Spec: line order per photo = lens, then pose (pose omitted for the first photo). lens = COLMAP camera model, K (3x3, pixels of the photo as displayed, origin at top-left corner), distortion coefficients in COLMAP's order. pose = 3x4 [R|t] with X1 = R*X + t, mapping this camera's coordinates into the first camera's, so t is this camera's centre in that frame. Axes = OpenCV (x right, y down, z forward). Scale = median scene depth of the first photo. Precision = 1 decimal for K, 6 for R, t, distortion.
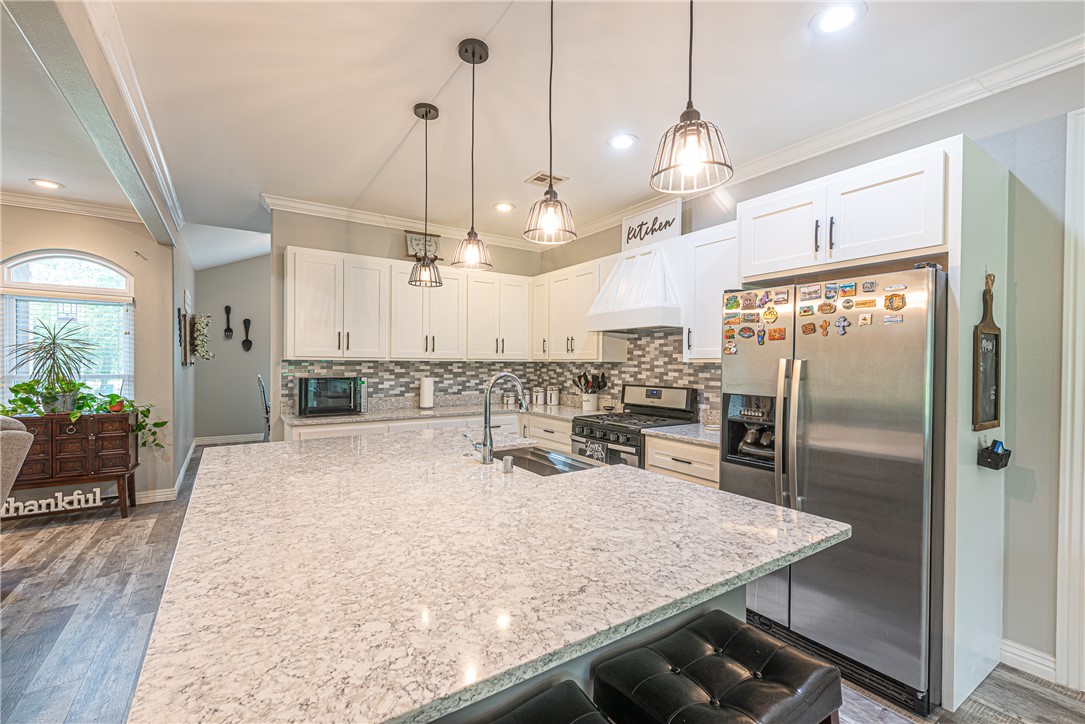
lens RADIAL K [[468.1, 0, 543.8], [0, 468.1, 363.7], [0, 0, 1]] dist [0.009629, -0.003973]
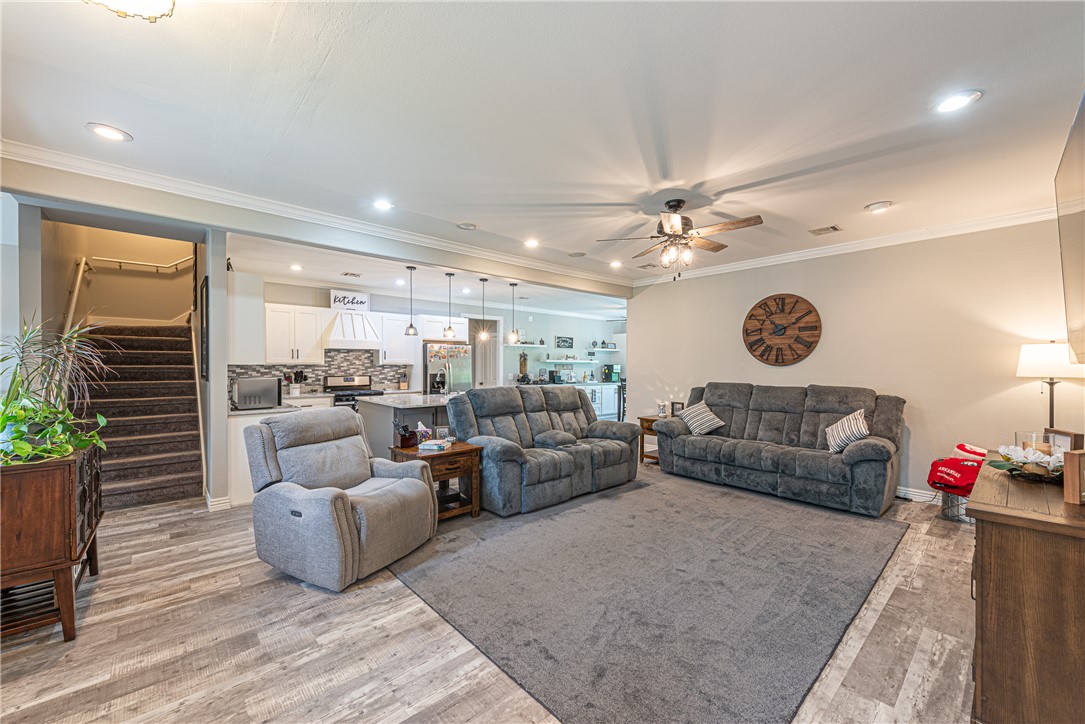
lens RADIAL K [[425.1, 0, 548.7], [0, 425.1, 368.1], [0, 0, 1]] dist [0.012750, -0.001271]
pose [[-0.148762, -0.016063, 0.988743, -1.713066], [0.001479, 0.999863, 0.016466, -0.016532], [-0.988872, 0.003912, -0.148718, 0.384625]]
